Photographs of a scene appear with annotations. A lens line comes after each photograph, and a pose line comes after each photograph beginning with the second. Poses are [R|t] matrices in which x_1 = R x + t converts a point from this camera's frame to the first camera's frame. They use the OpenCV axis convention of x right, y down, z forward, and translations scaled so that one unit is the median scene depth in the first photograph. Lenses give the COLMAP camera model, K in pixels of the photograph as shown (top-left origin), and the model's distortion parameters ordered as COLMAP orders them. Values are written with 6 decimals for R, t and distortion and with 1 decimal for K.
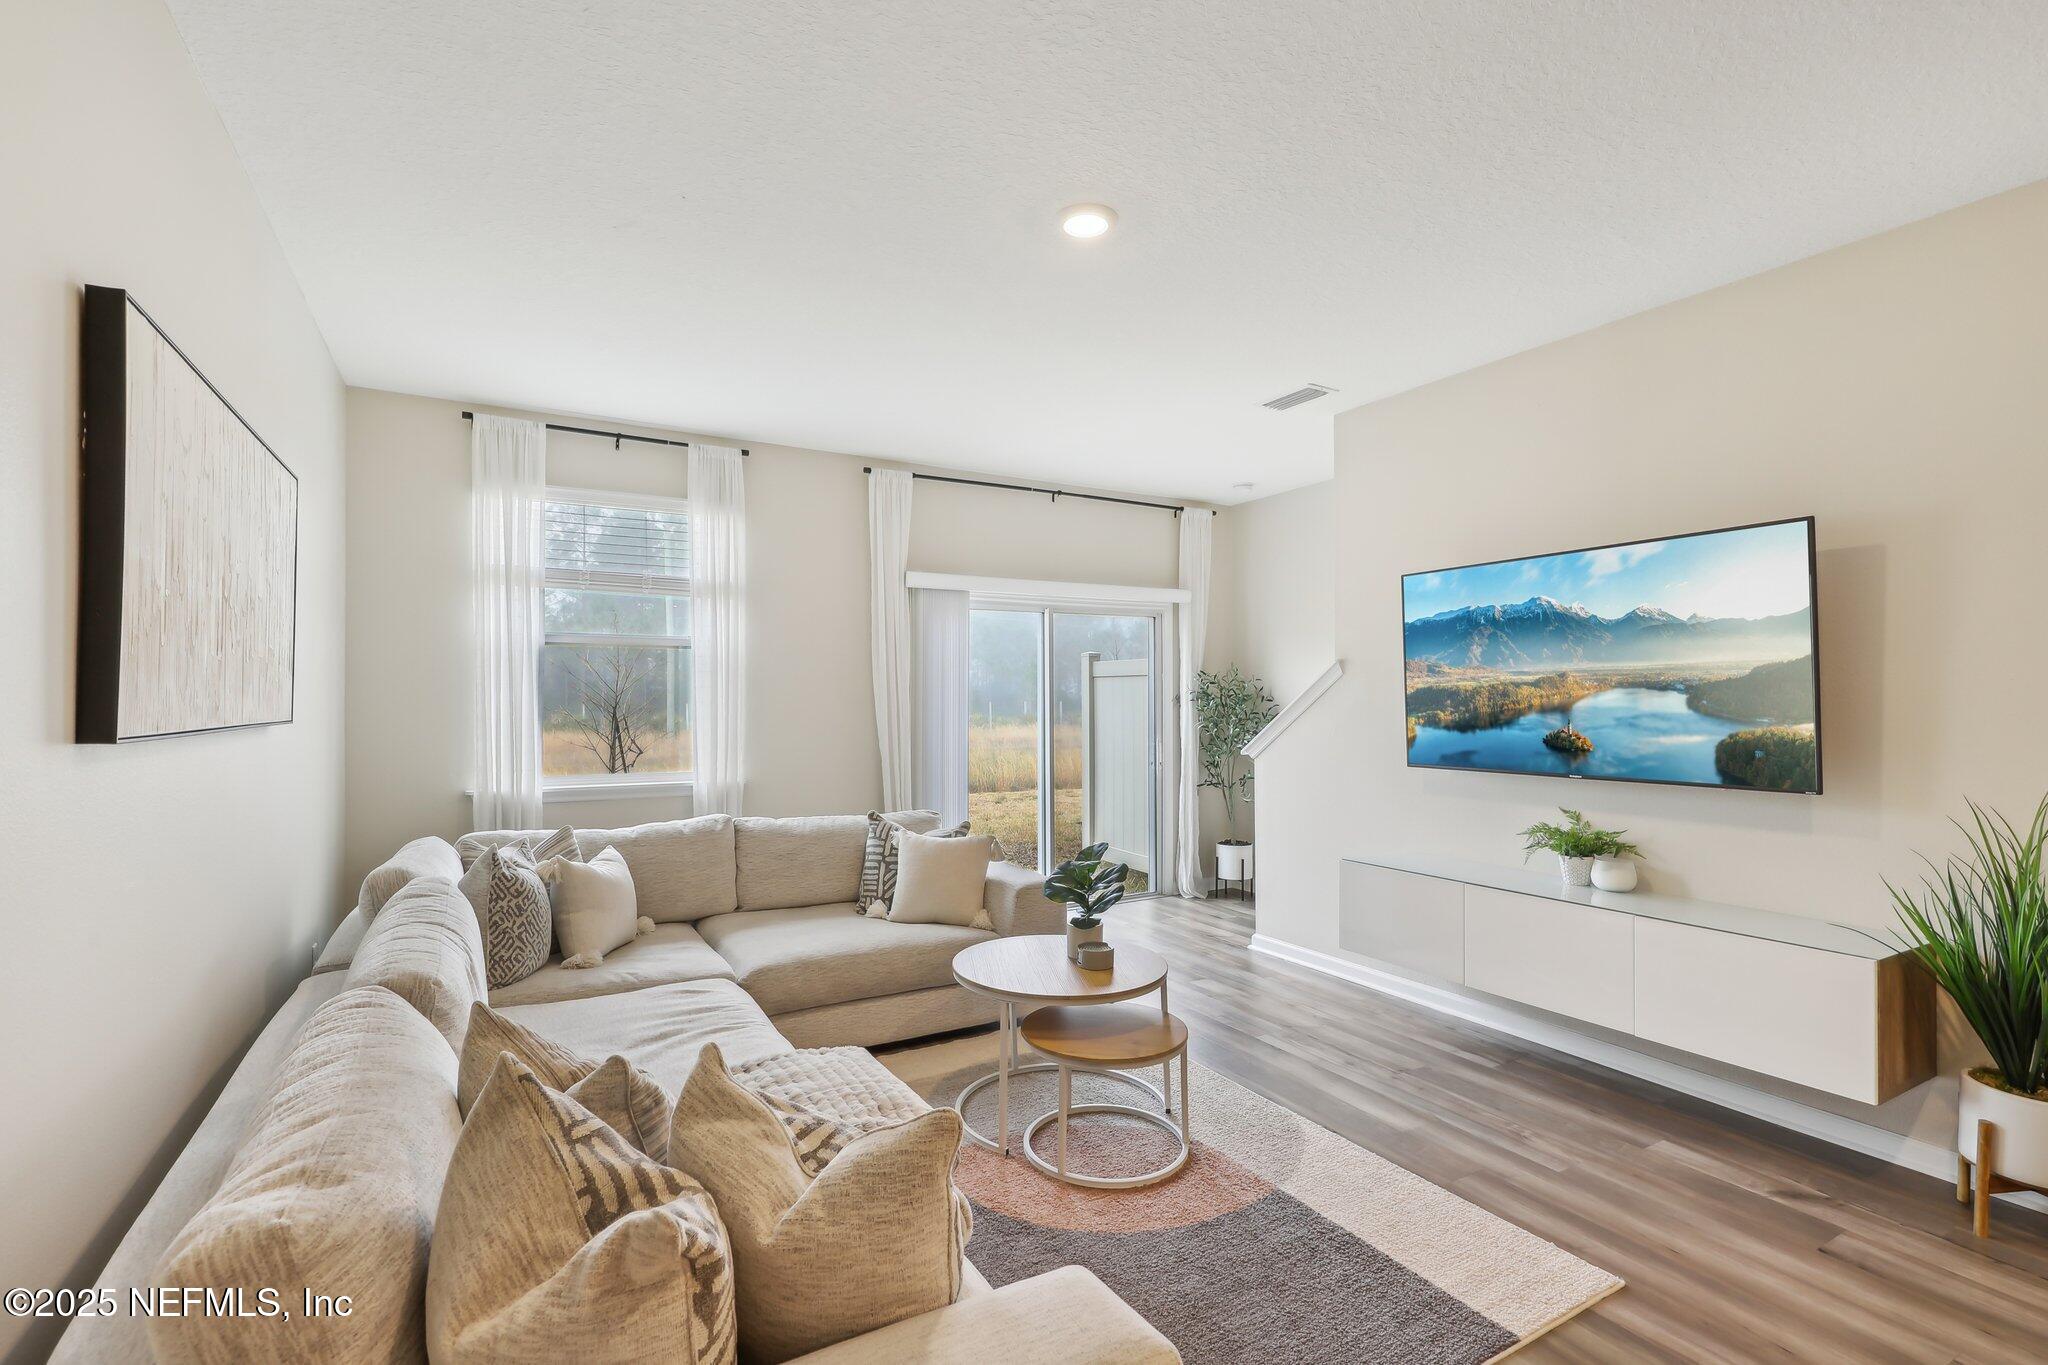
lens RADIAL K [[940.6, 0, 1021.1], [0, 940.6, 681.3], [0, 0, 1]] dist [0.000321, -0.000076]
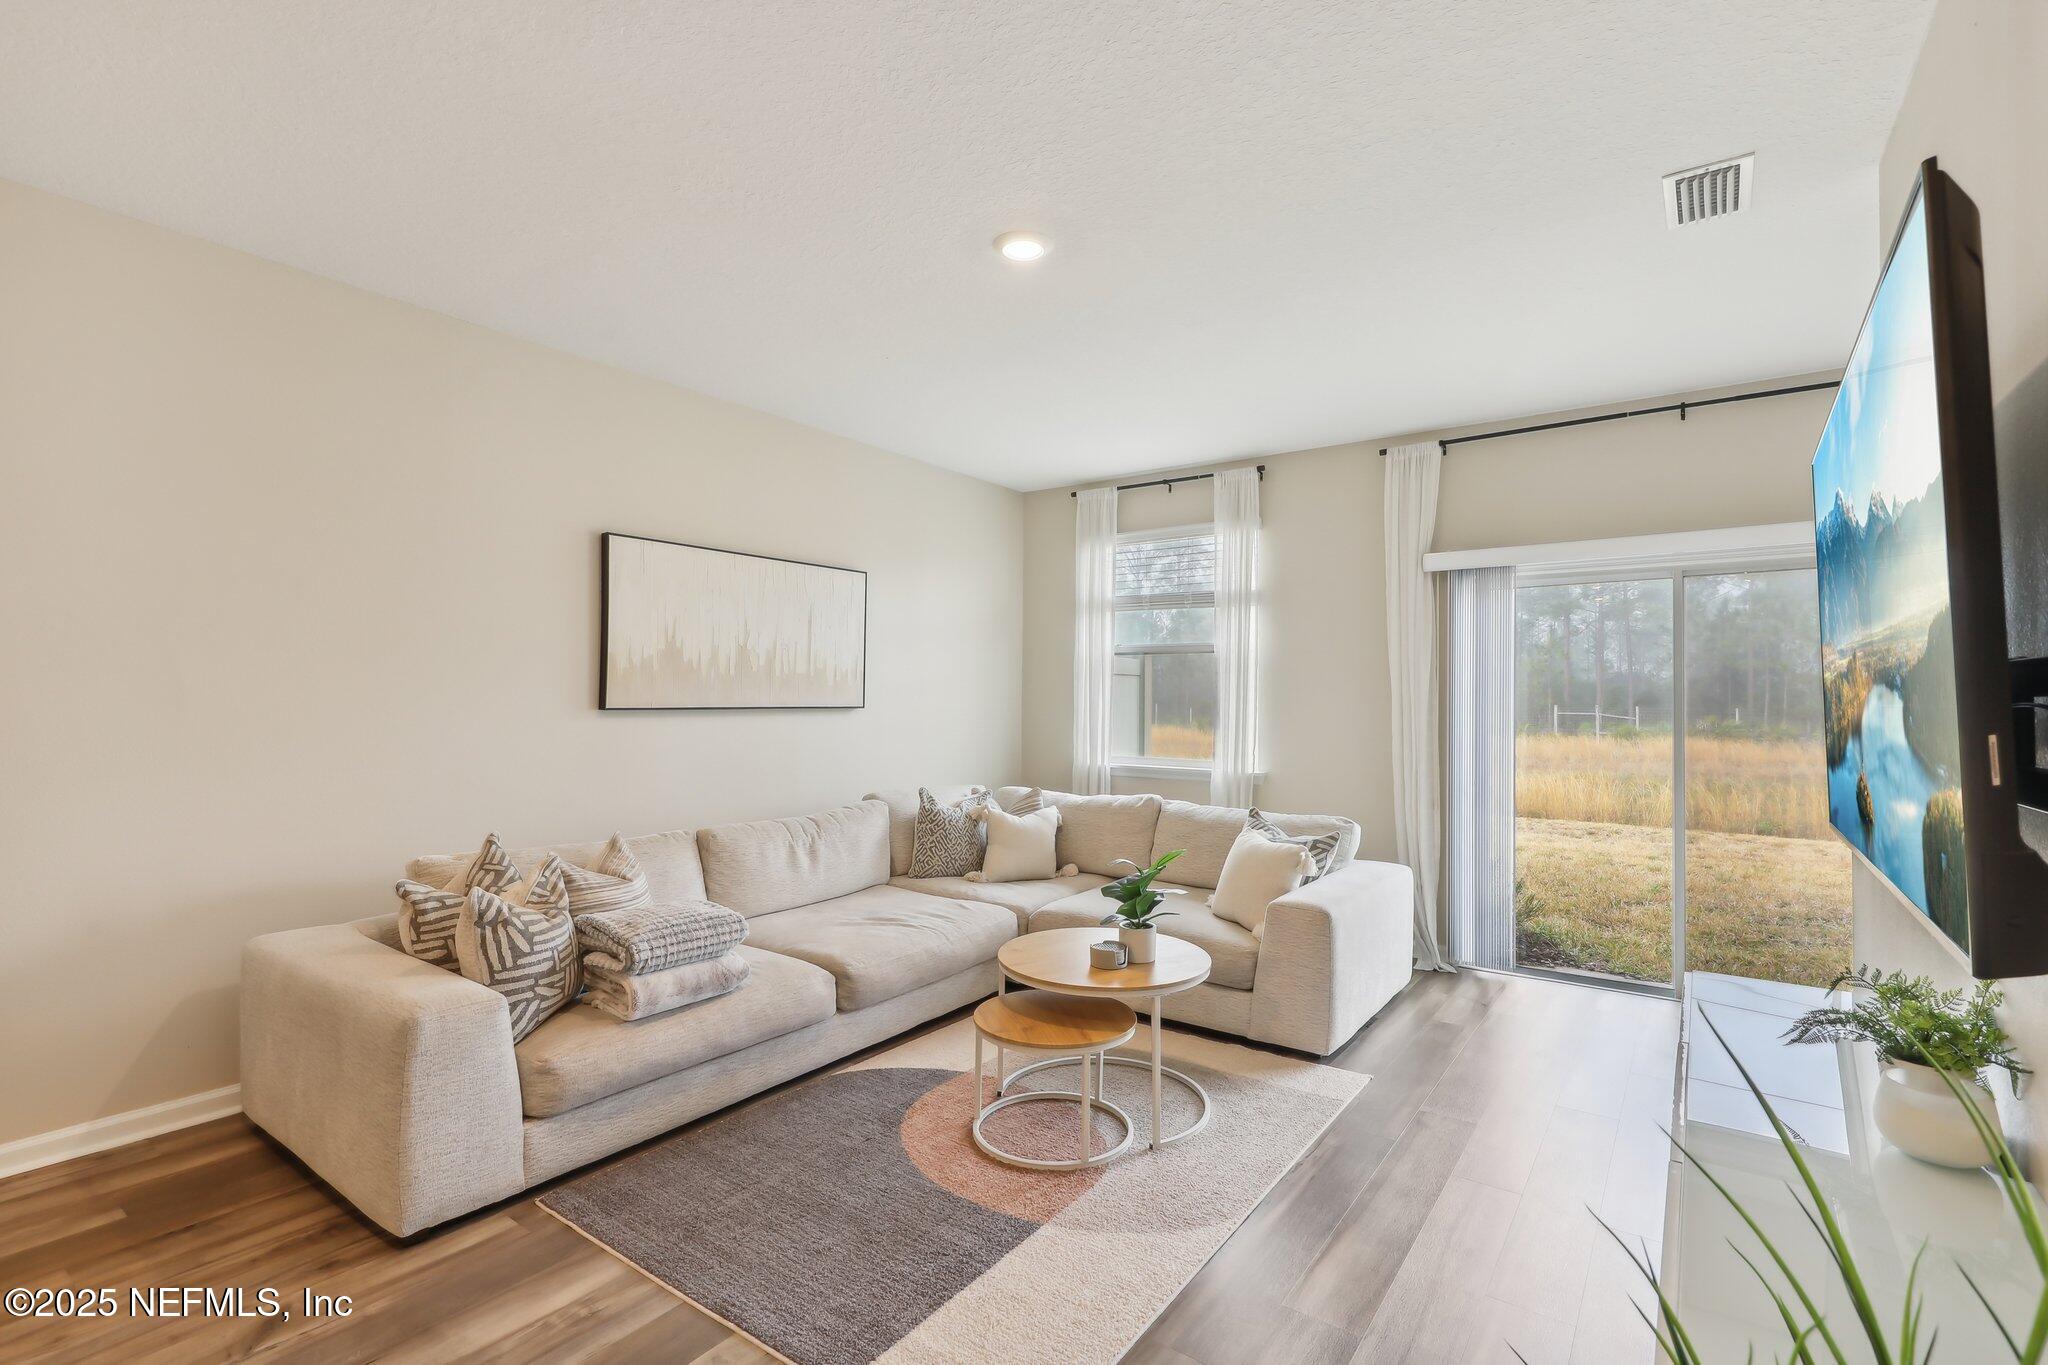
lens RADIAL K [[932.3, 0, 1020.9], [0, 932.3, 701.1], [0, 0, 1]] dist [0.000429, -0.000228]
pose [[0.412317, 0.003806, -0.911033, 0.618980], [0.011131, 0.999896, 0.009215, 0.009774], [0.910973, -0.013940, 0.412231, 0.344678]]
